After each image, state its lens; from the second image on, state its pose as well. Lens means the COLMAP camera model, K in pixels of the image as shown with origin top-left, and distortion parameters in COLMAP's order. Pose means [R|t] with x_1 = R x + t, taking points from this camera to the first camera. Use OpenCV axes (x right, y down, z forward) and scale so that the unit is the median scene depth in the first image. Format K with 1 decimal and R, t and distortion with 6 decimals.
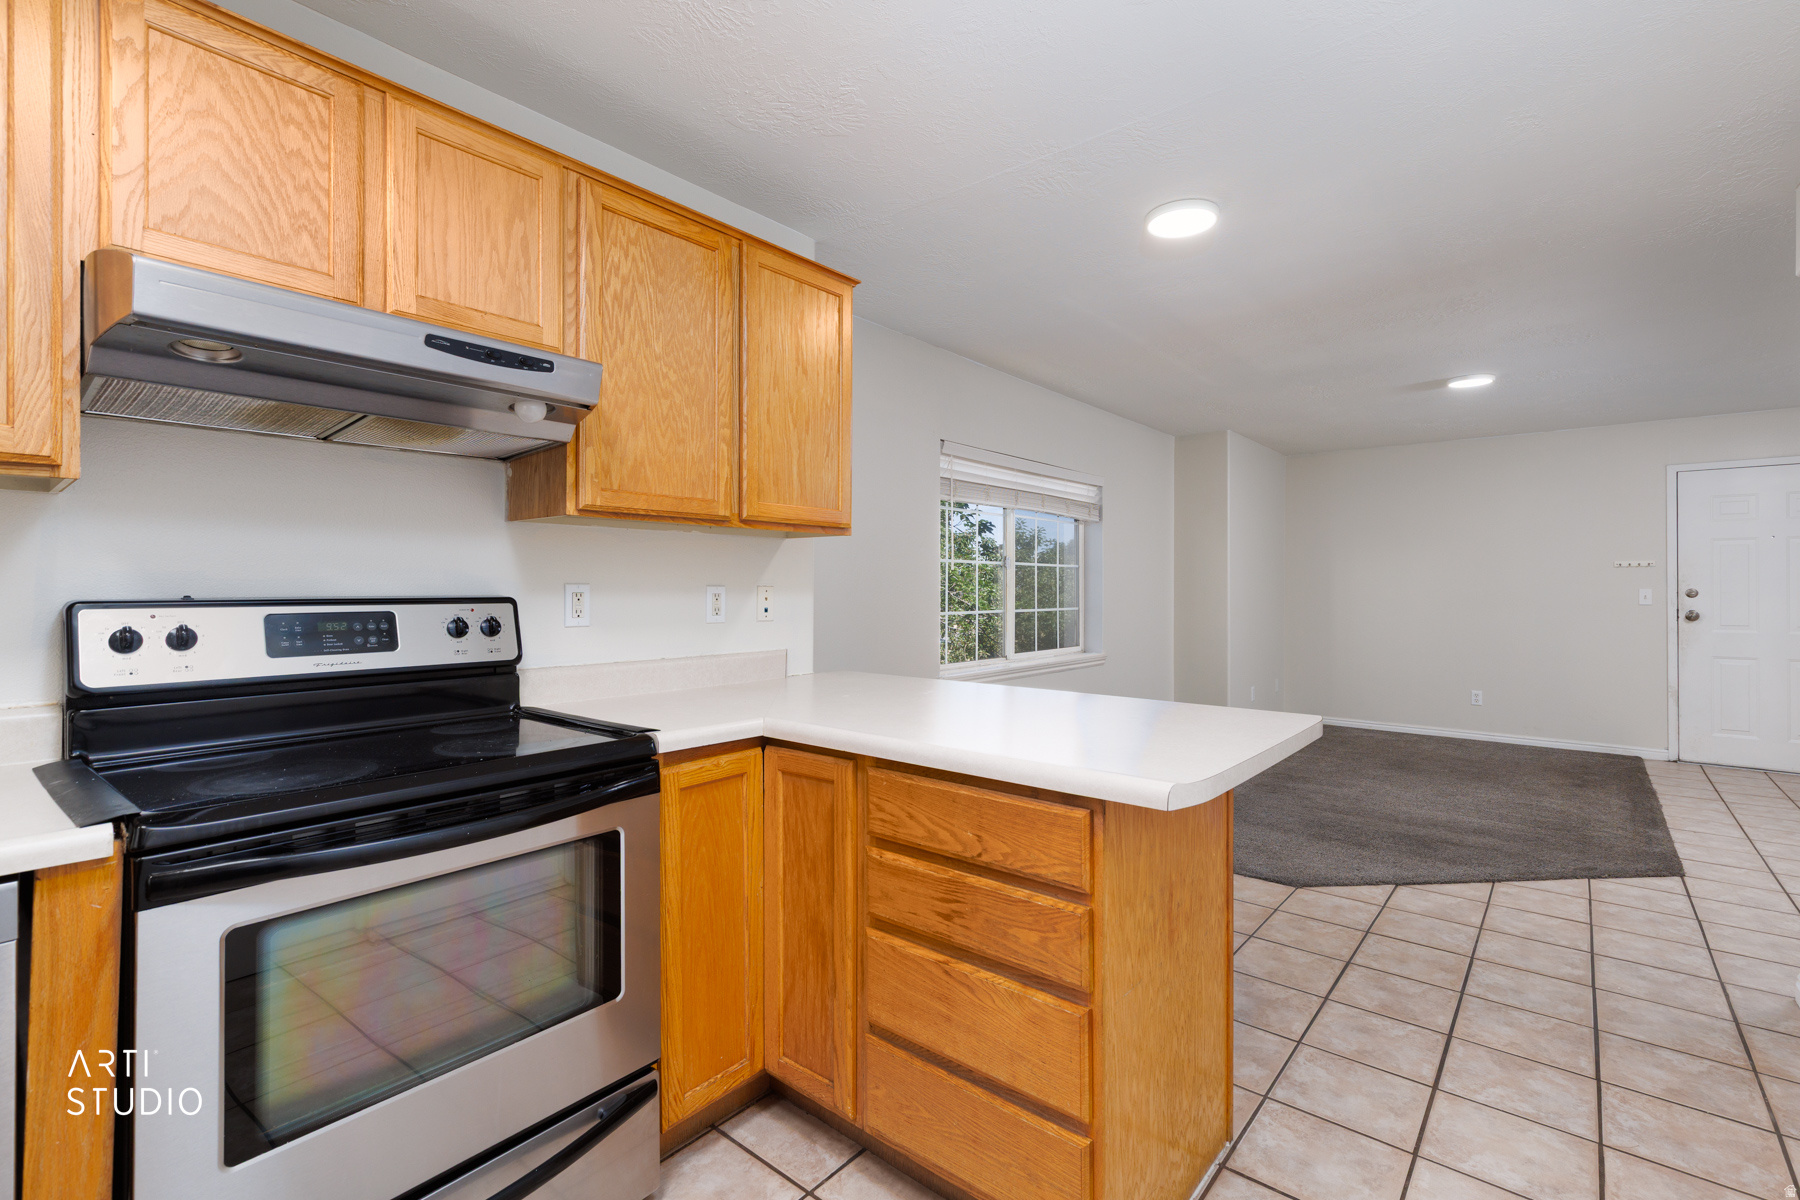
lens RADIAL K [[813.5, 0, 915.7], [0, 813.5, 582.5], [0, 0, 1]] dist [0.008478, -0.001180]
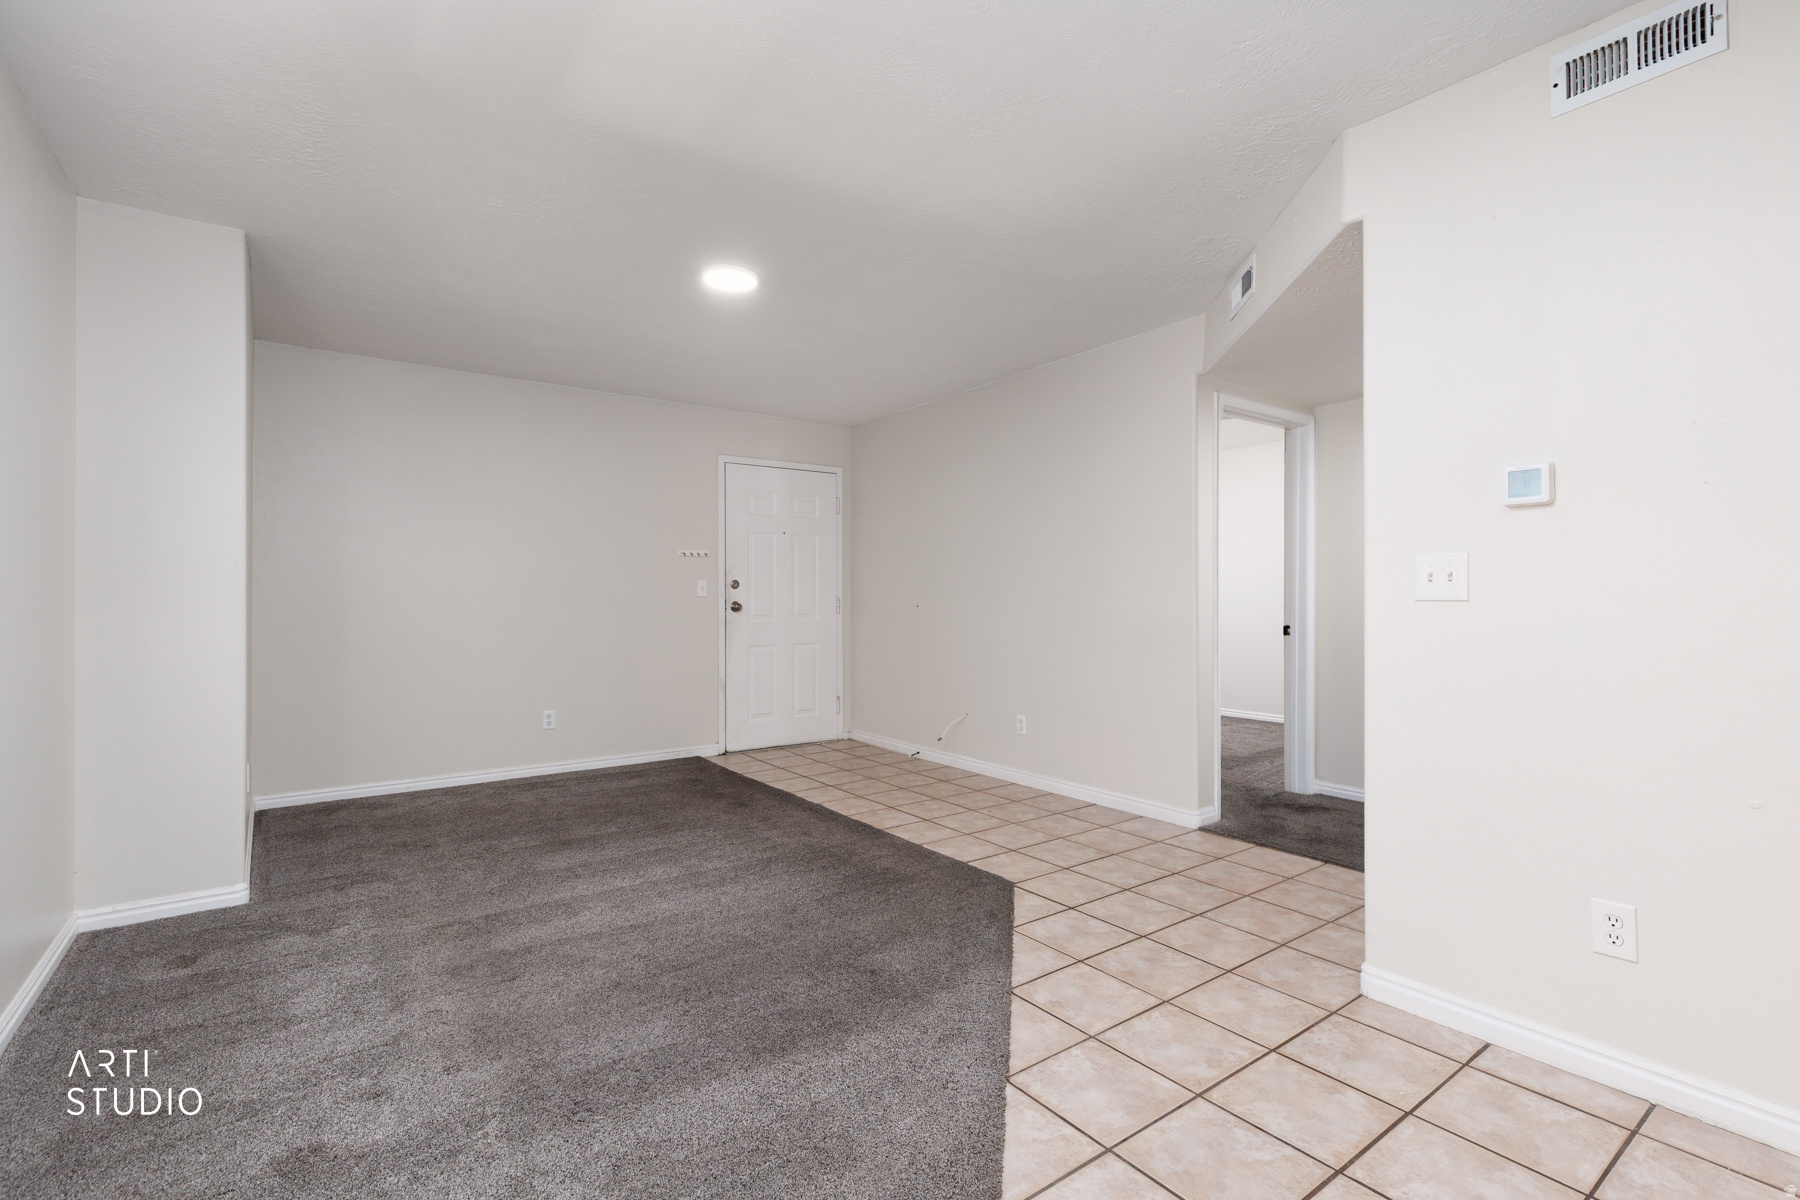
lens RADIAL K [[813.5, 0, 908.6], [0, 813.5, 608.2], [0, 0, 1]] dist [0.008478, -0.001180]
pose [[0.239185, -0.018681, 0.970794, 0.063826], [-0.006396, 0.999763, 0.020814, 0.063741], [-0.970953, -0.011188, 0.239009, 1.748069]]
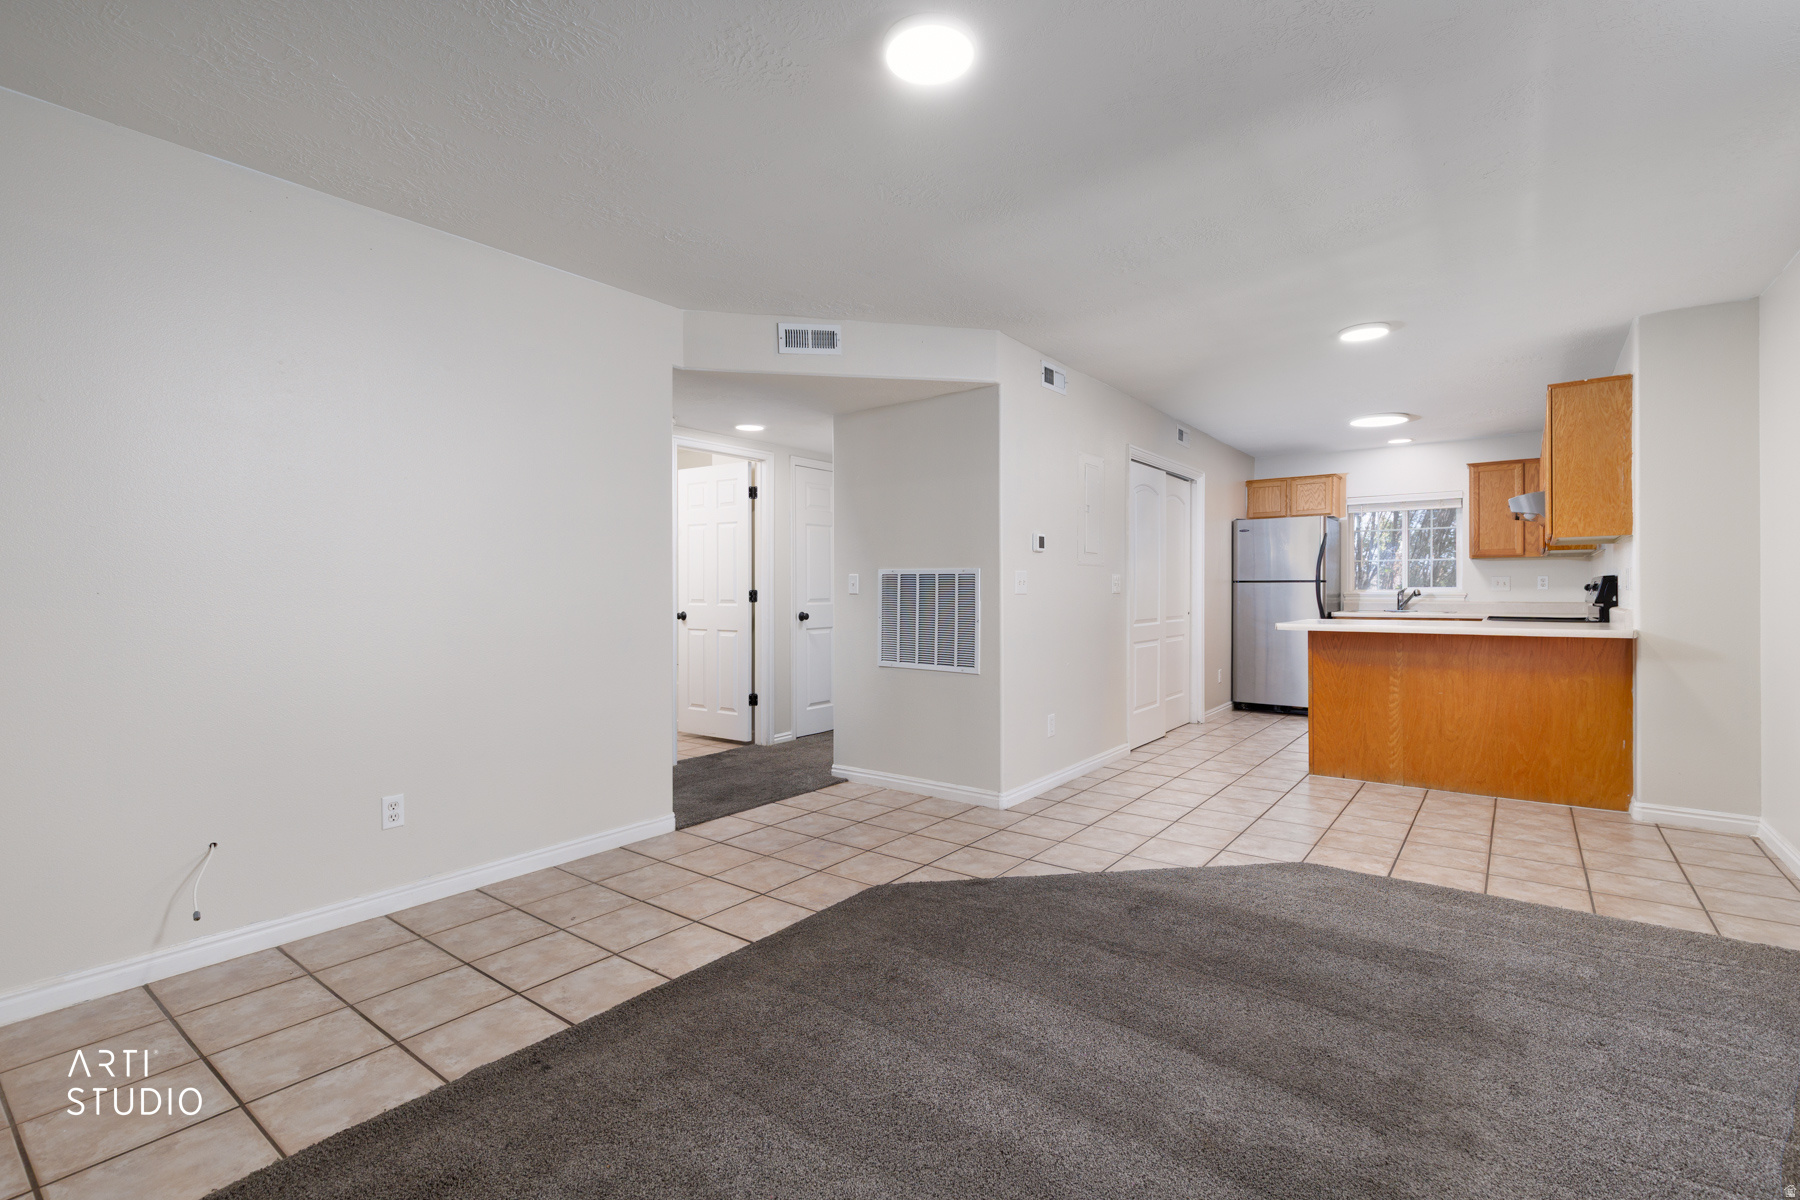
lens RADIAL K [[813.5, 0, 905.3], [0, 813.5, 588.3], [0, 0, 1]] dist [0.008478, -0.001180]
pose [[-0.999450, 0.001452, -0.033139, 1.818530], [0.001829, 0.999934, -0.011344, 0.086709], [0.033120, -0.011399, -0.999386, 3.669870]]
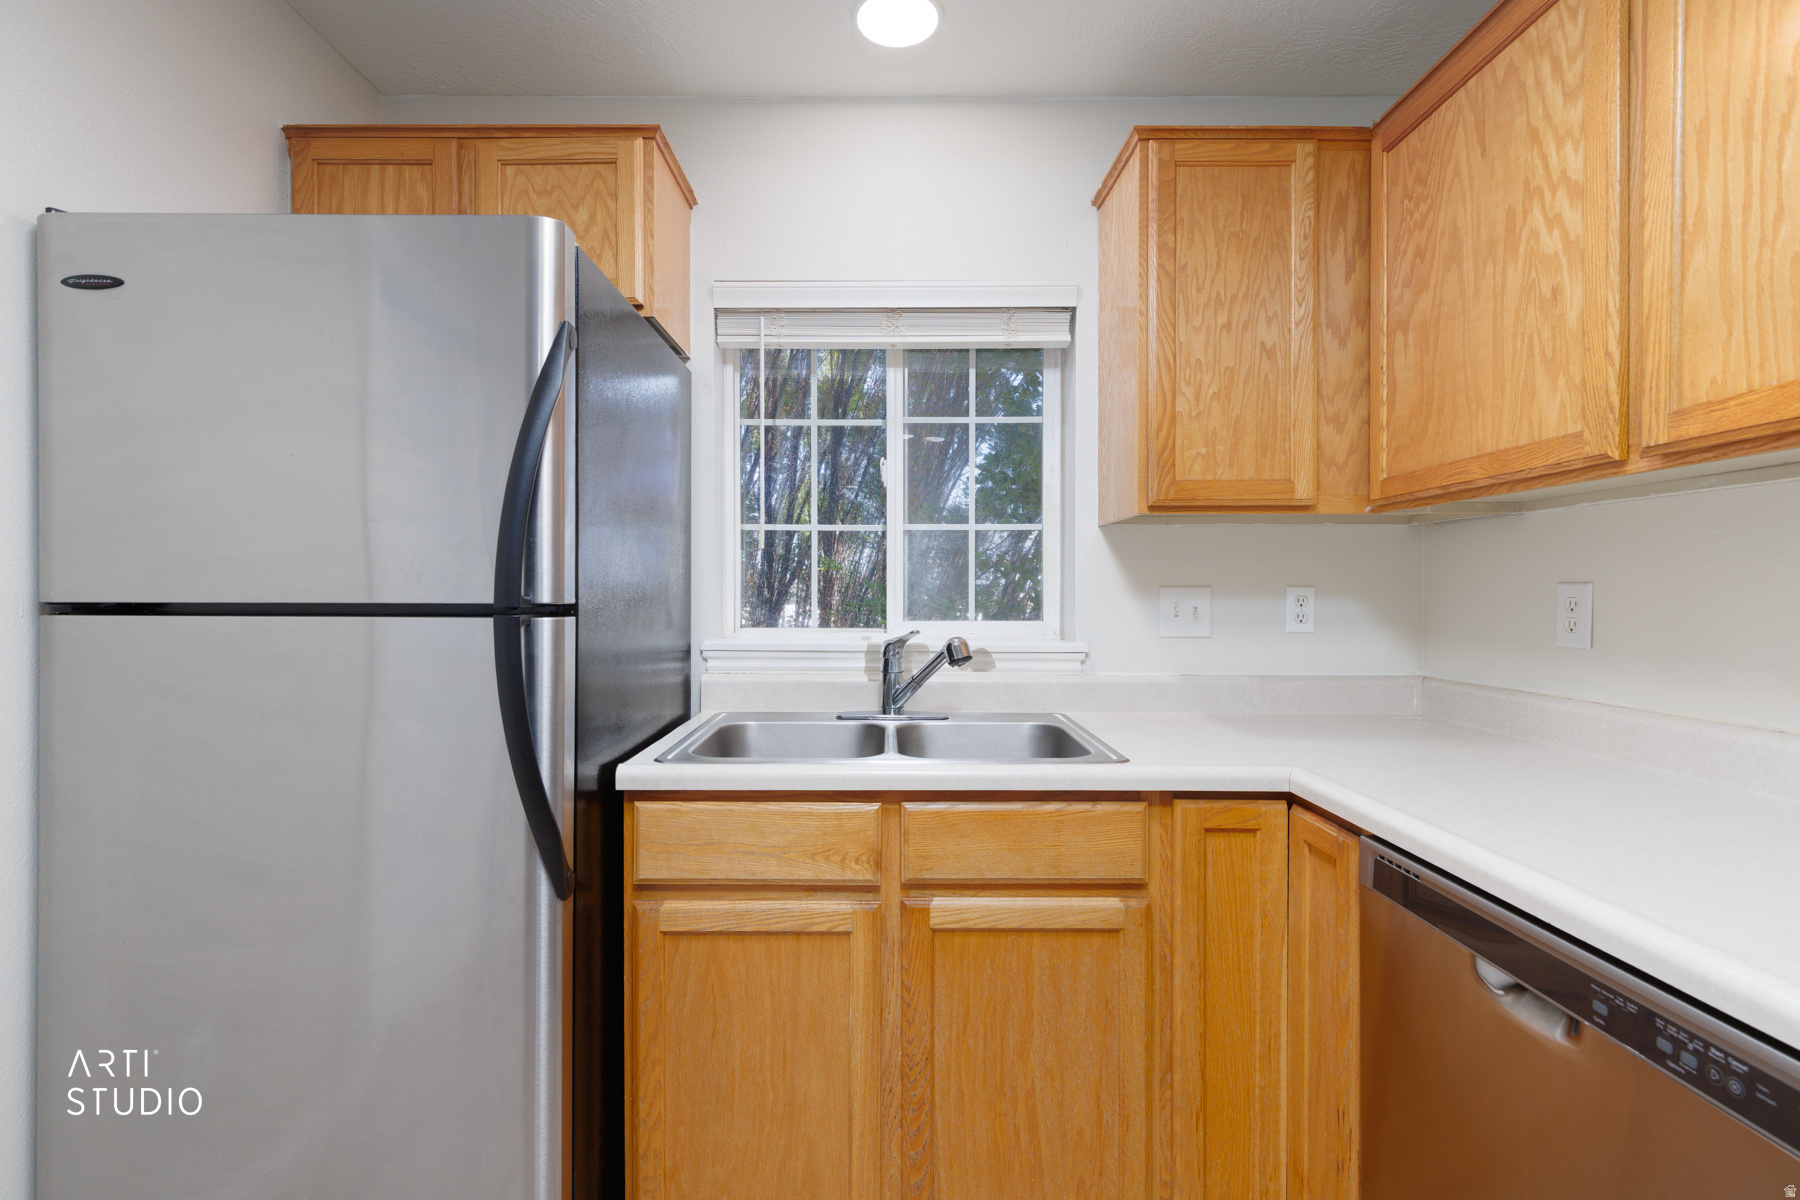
lens RADIAL K [[813.5, 0, 887.7], [0, 813.5, 595.3], [0, 0, 1]] dist [0.008478, -0.001180]
pose [[-0.778658, 0.002943, -0.627442, -0.098487], [0.003330, 0.999994, 0.000558, 0.002203], [0.627440, -0.001655, -0.778663, 0.536315]]
